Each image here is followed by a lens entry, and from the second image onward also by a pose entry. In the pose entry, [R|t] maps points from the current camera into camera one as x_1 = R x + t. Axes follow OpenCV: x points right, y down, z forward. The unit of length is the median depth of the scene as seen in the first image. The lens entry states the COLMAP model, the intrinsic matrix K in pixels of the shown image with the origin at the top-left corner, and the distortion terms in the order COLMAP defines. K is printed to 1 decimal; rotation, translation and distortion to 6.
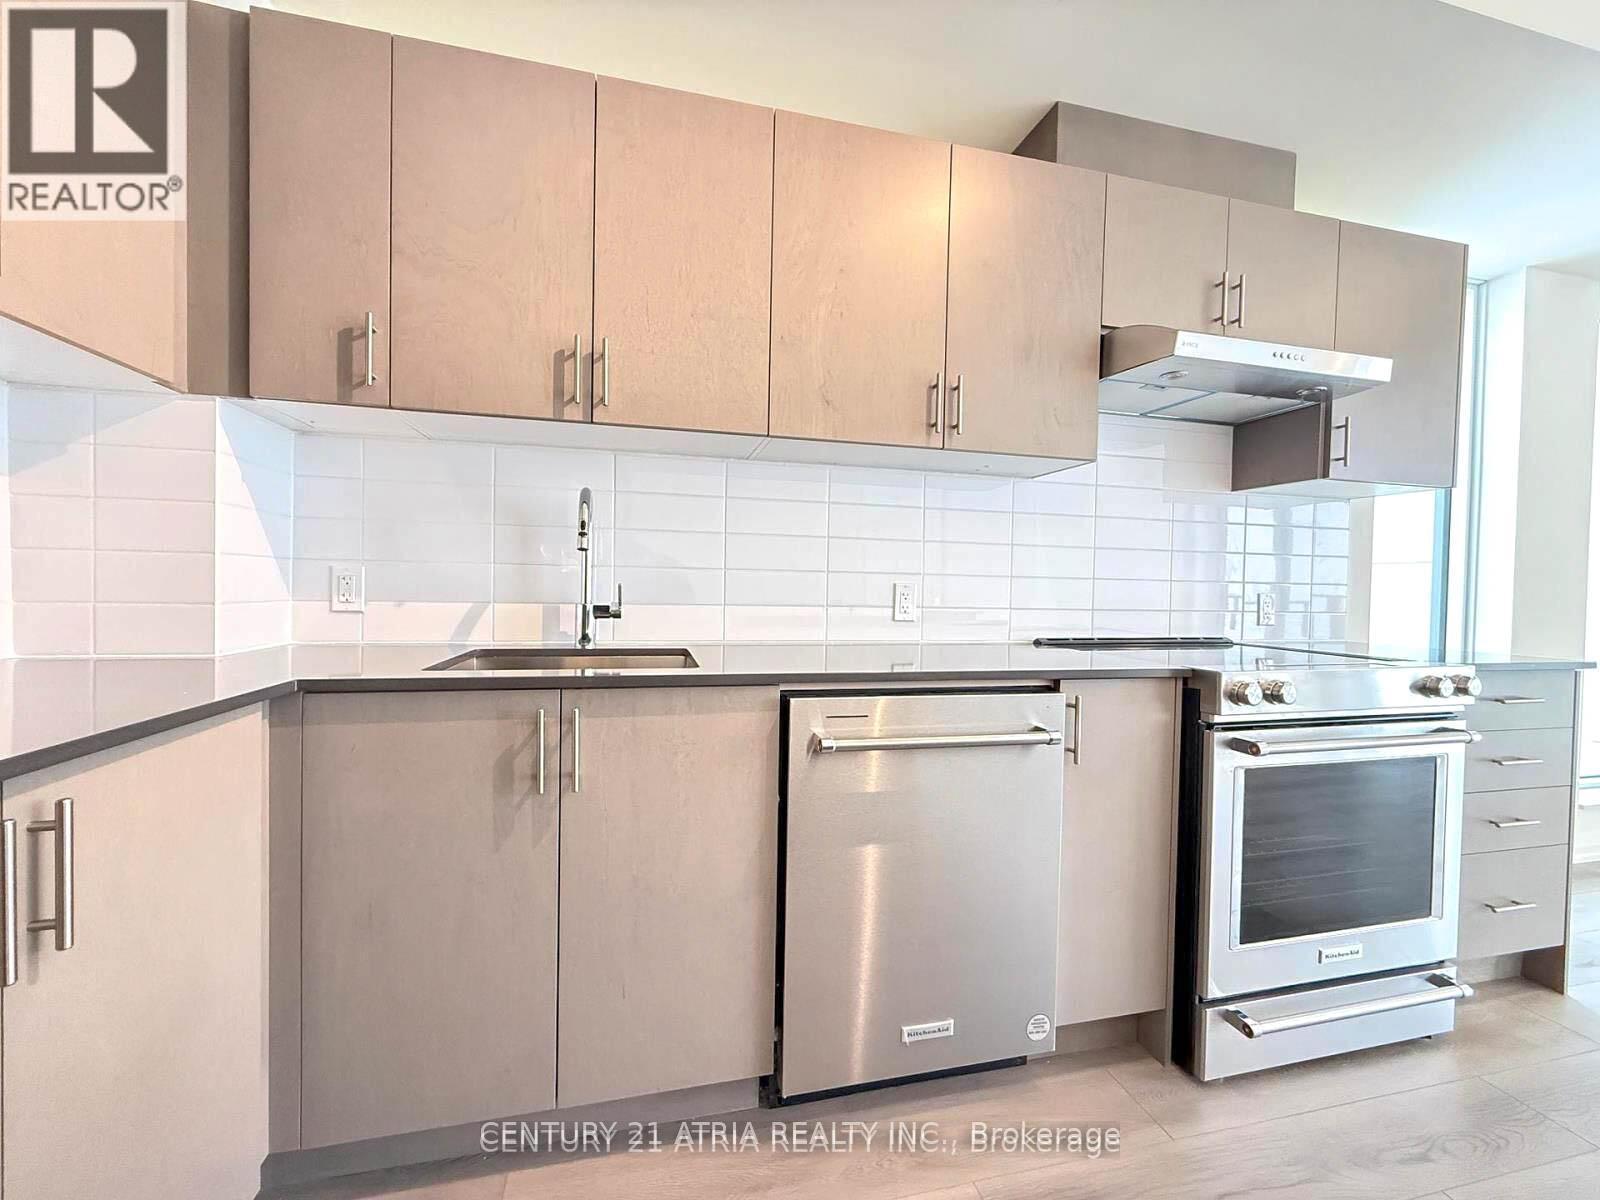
lens RADIAL K [[634.7, 0, 792.8], [0, 634.7, 597.1], [0, 0, 1]] dist [0.000700, -0.000334]
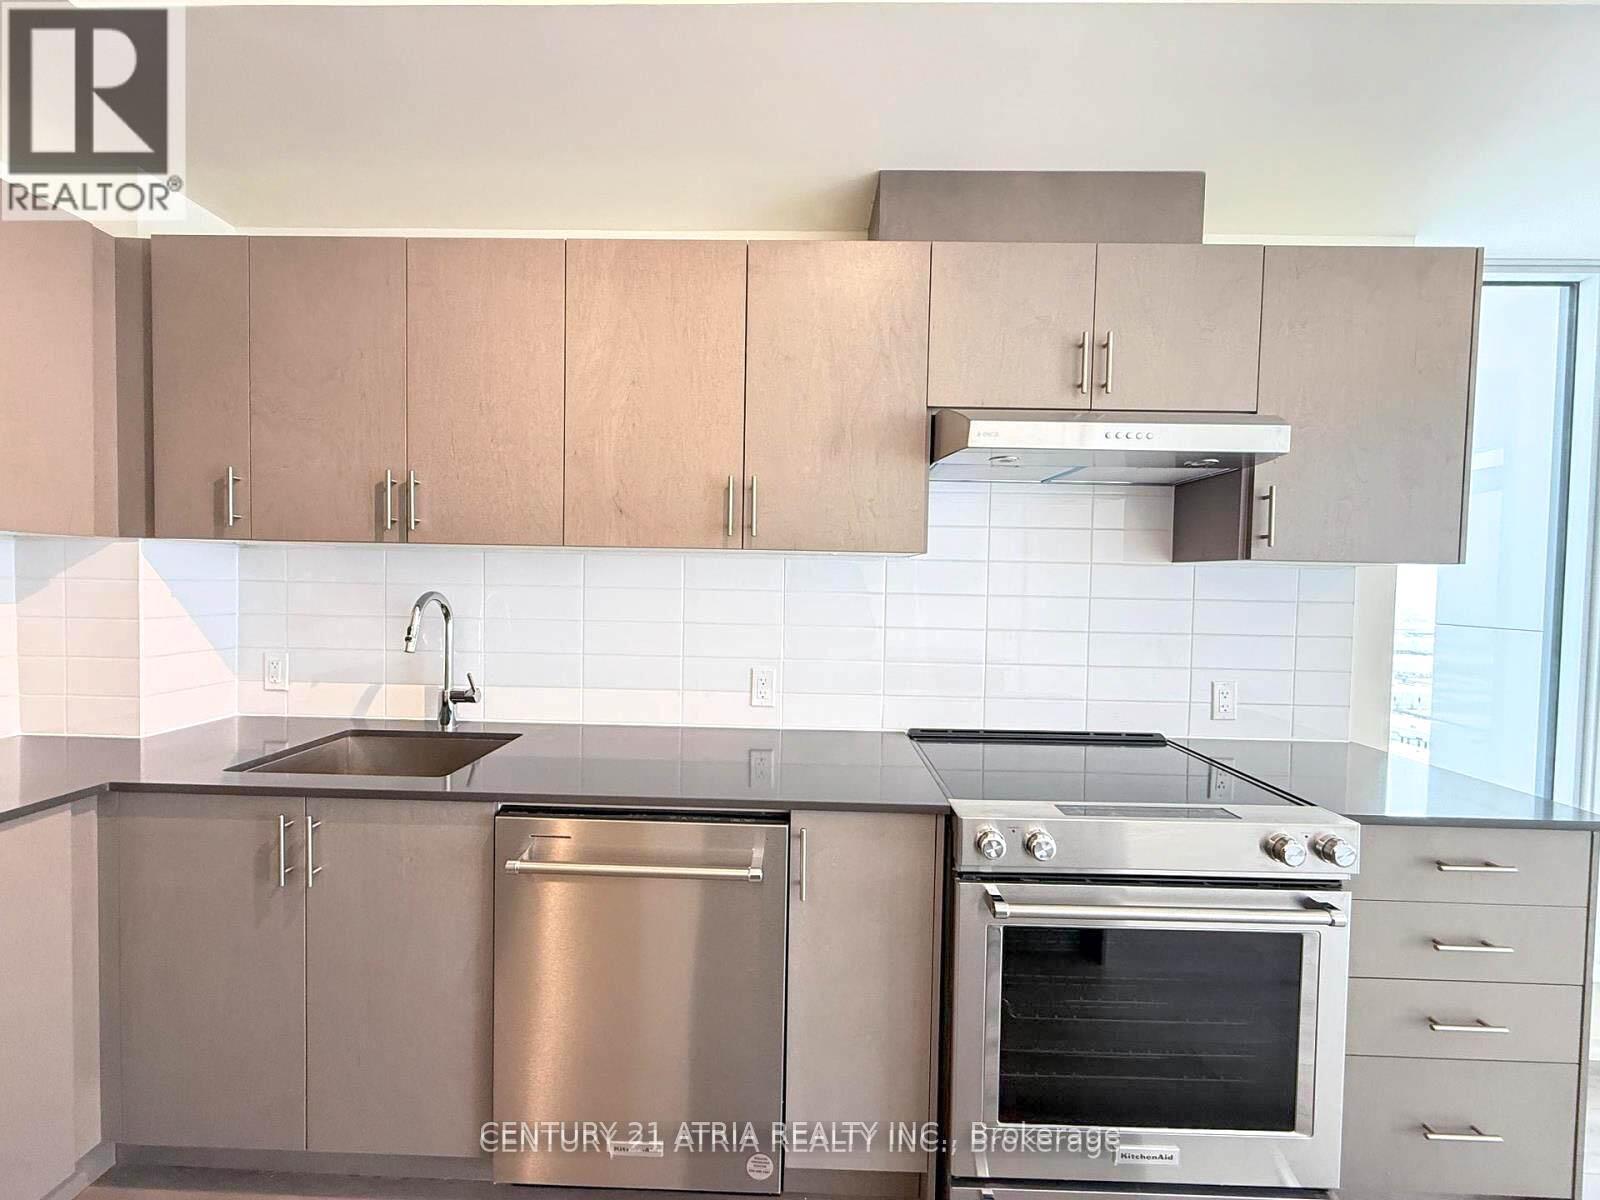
lens RADIAL K [[634.7, 0, 790.3], [0, 634.7, 599.2], [0, 0, 1]] dist [0.000700, -0.000334]
pose [[0.968509, 0.006044, -0.248906, 0.612810], [-0.005434, 0.999980, 0.003140, -0.176370], [0.248920, -0.001689, 0.968523, 0.067817]]
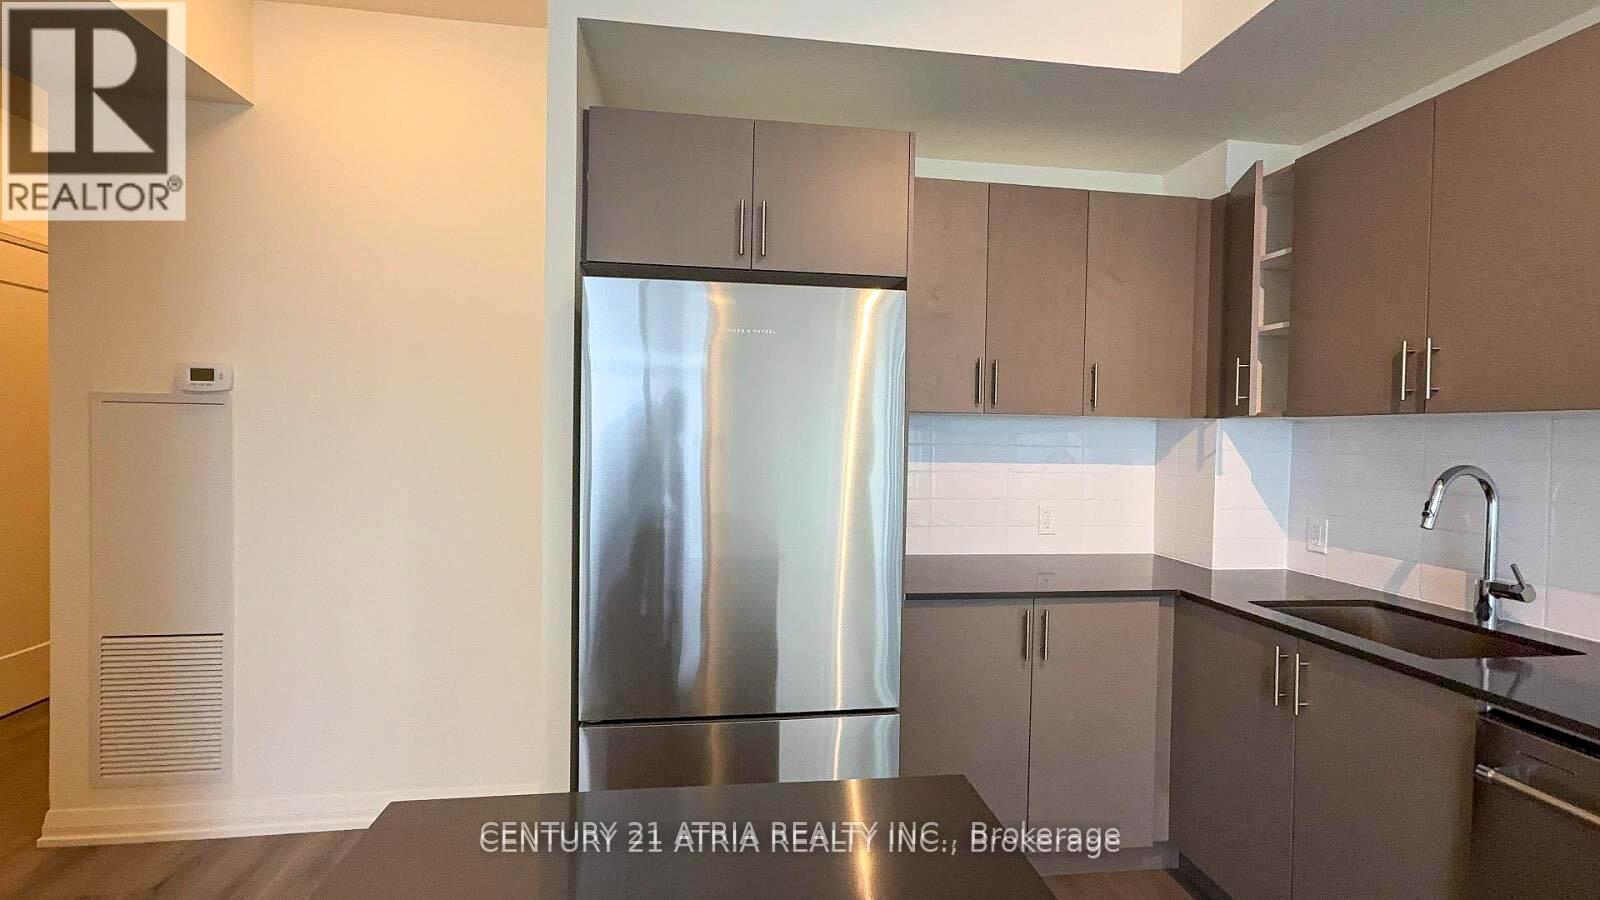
lens RADIAL K [[705.9, 0, 803.1], [0, 705.9, 444.9], [0, 0, 1]] dist [0.002730, 0.000680]
pose [[-0.084553, -0.005245, -0.996405, 0.952327], [-0.041474, 0.999138, -0.001740, -0.169215], [0.995555, 0.041178, -0.084698, 0.044416]]
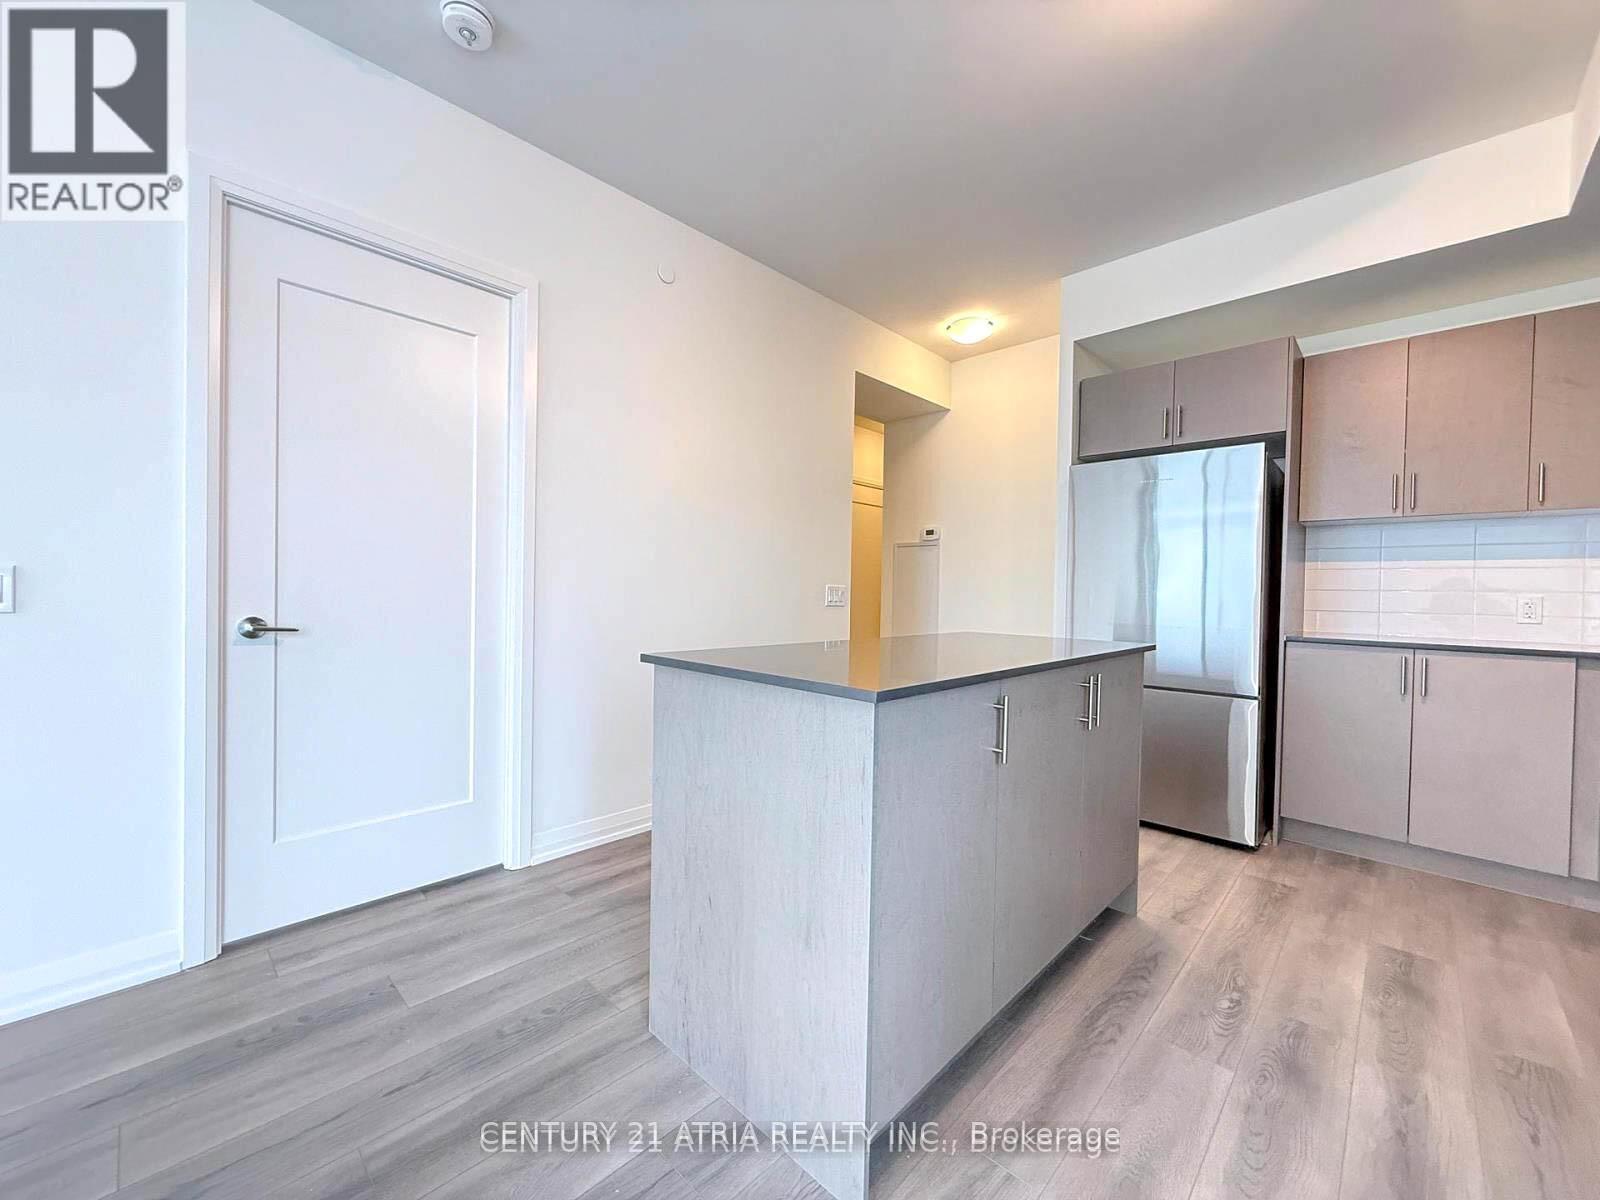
lens RADIAL K [[634.7, 0, 797.1], [0, 634.7, 603.5], [0, 0, 1]] dist [0.000700, -0.000334]
pose [[-0.836745, -0.023739, -0.547077, 1.809507], [-0.047213, 0.998467, 0.028885, 0.022785], [0.545553, 0.049999, -0.836584, 0.911592]]
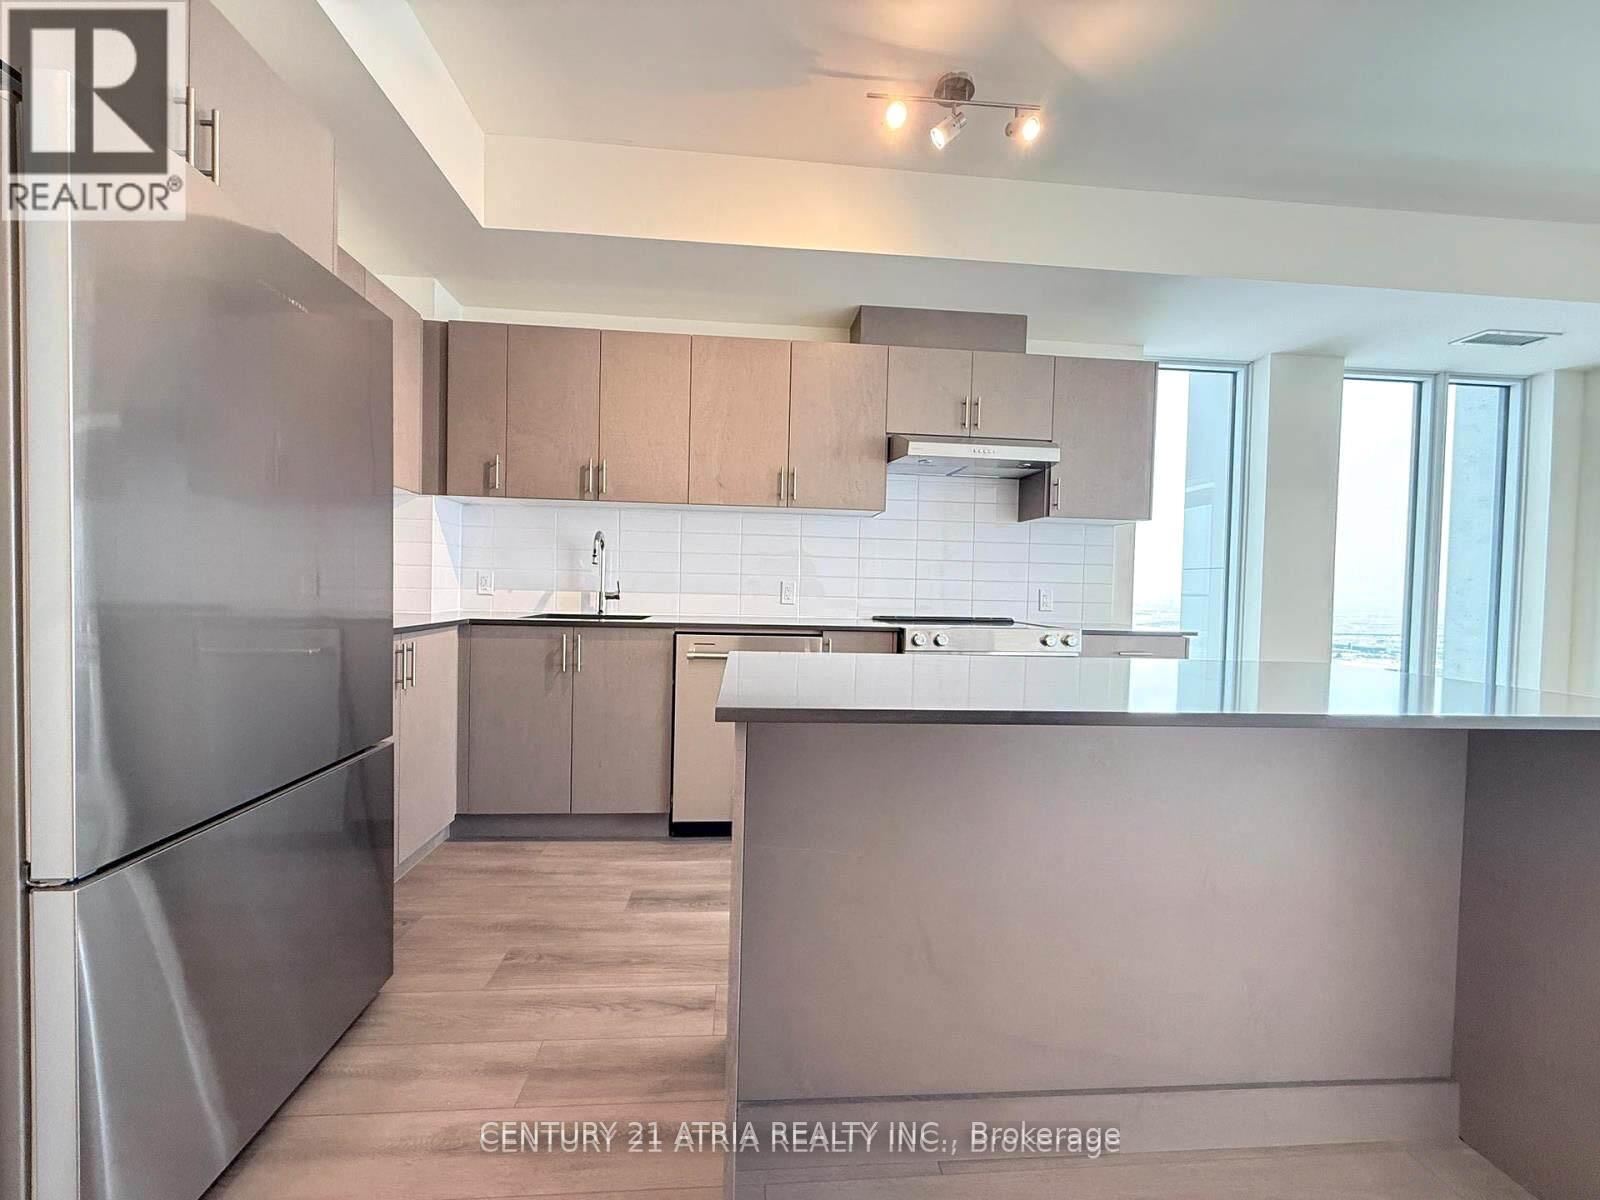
lens RADIAL K [[634.7, 0, 794.7], [0, 634.7, 596.9], [0, 0, 1]] dist [0.000700, -0.000334]
pose [[0.989133, 0.008443, -0.146778, 0.580804], [-0.008450, 0.999964, 0.000580, 0.023536], [0.146778, 0.000667, 0.989169, -0.874266]]
